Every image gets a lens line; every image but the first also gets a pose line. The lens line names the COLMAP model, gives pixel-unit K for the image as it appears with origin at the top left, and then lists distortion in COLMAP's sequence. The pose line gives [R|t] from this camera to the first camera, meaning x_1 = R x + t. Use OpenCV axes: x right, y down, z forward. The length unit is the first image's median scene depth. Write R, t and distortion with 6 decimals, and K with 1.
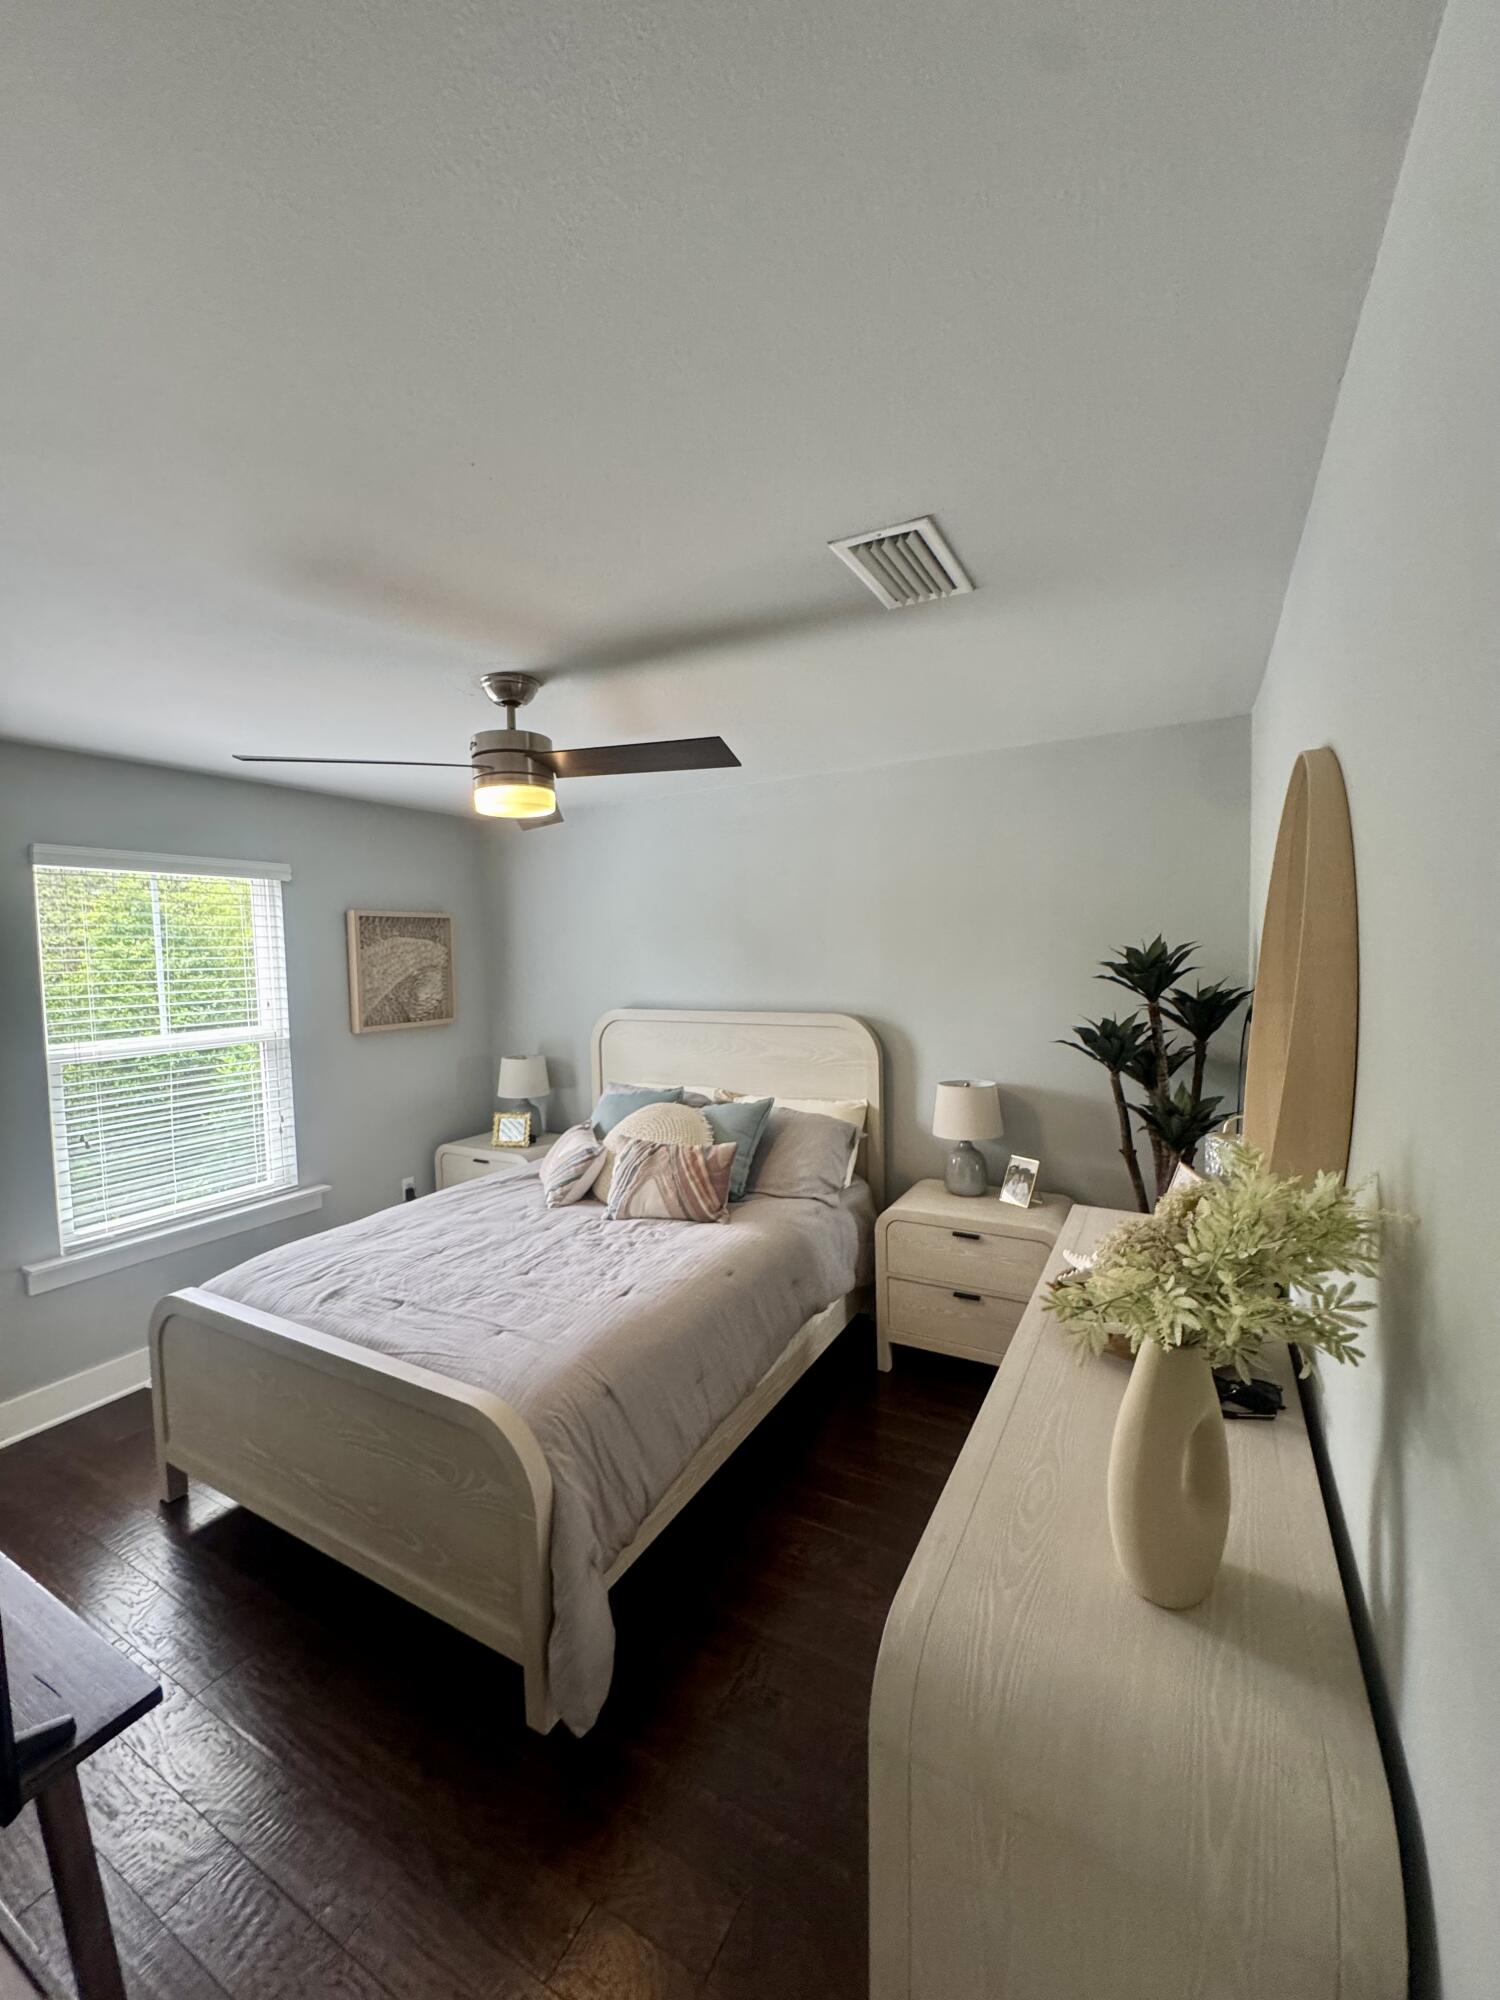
lens RADIAL K [[797.9, 0, 753.3], [0, 797.9, 994.4], [0, 0, 1]] dist [-0.002369, -0.000133]
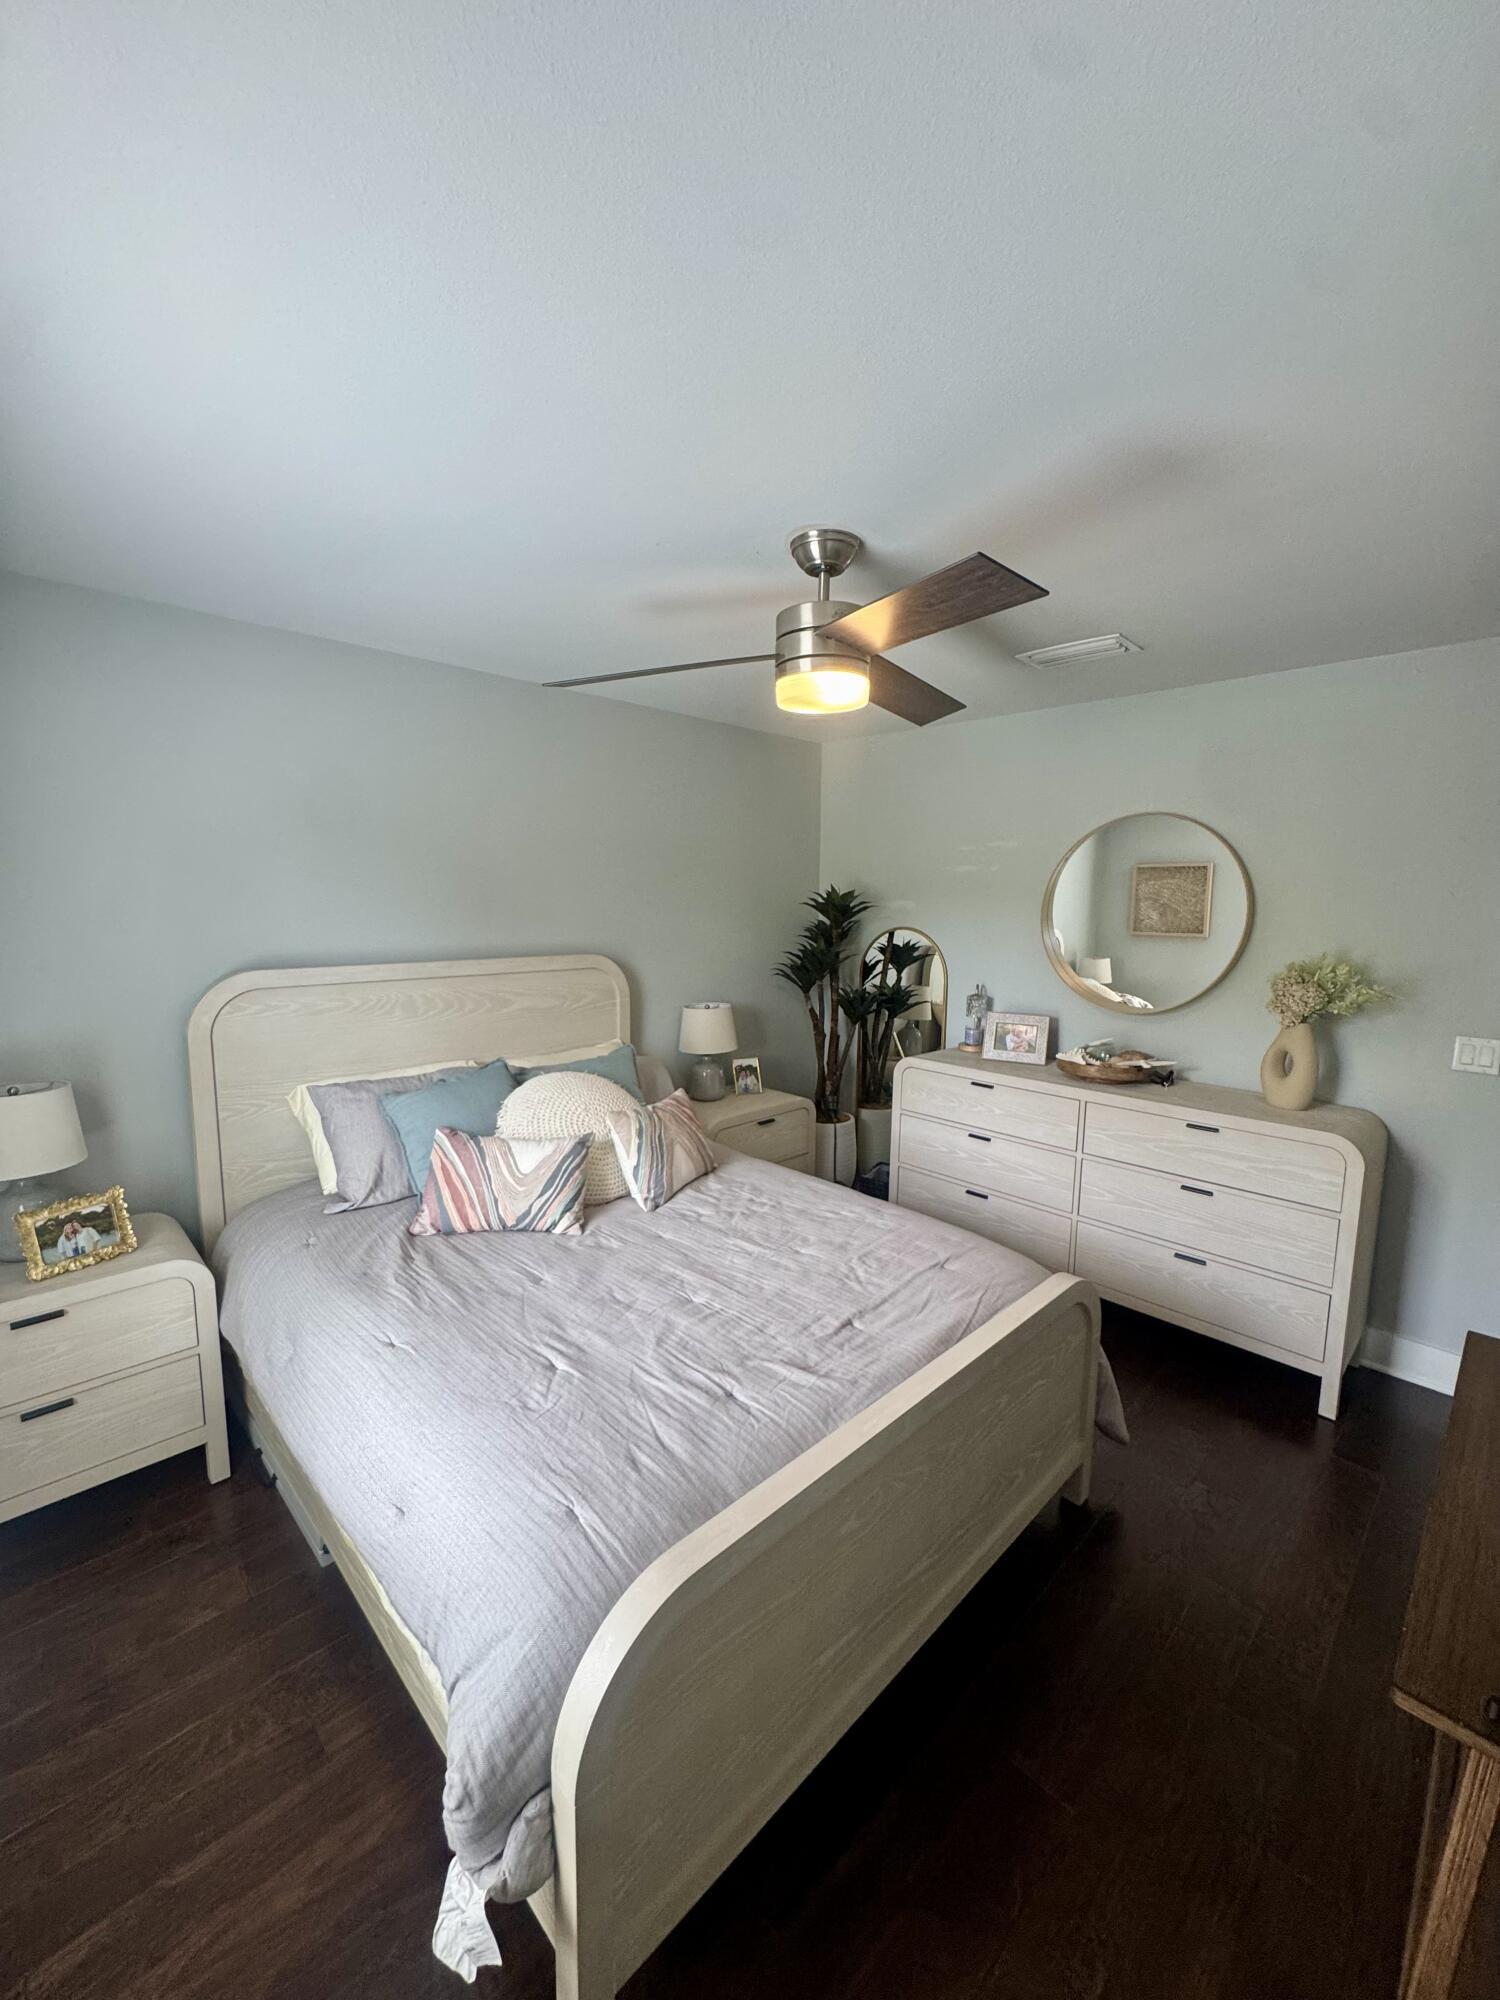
lens RADIAL K [[797.9, 0, 753.3], [0, 797.9, 994.4], [0, 0, 1]] dist [-0.002369, -0.000133]
pose [[0.276890, -0.088745, 0.956795, -0.943337], [0.038181, 0.995956, 0.081328, 0.003111], [-0.960143, 0.014013, 0.279159, 0.696366]]
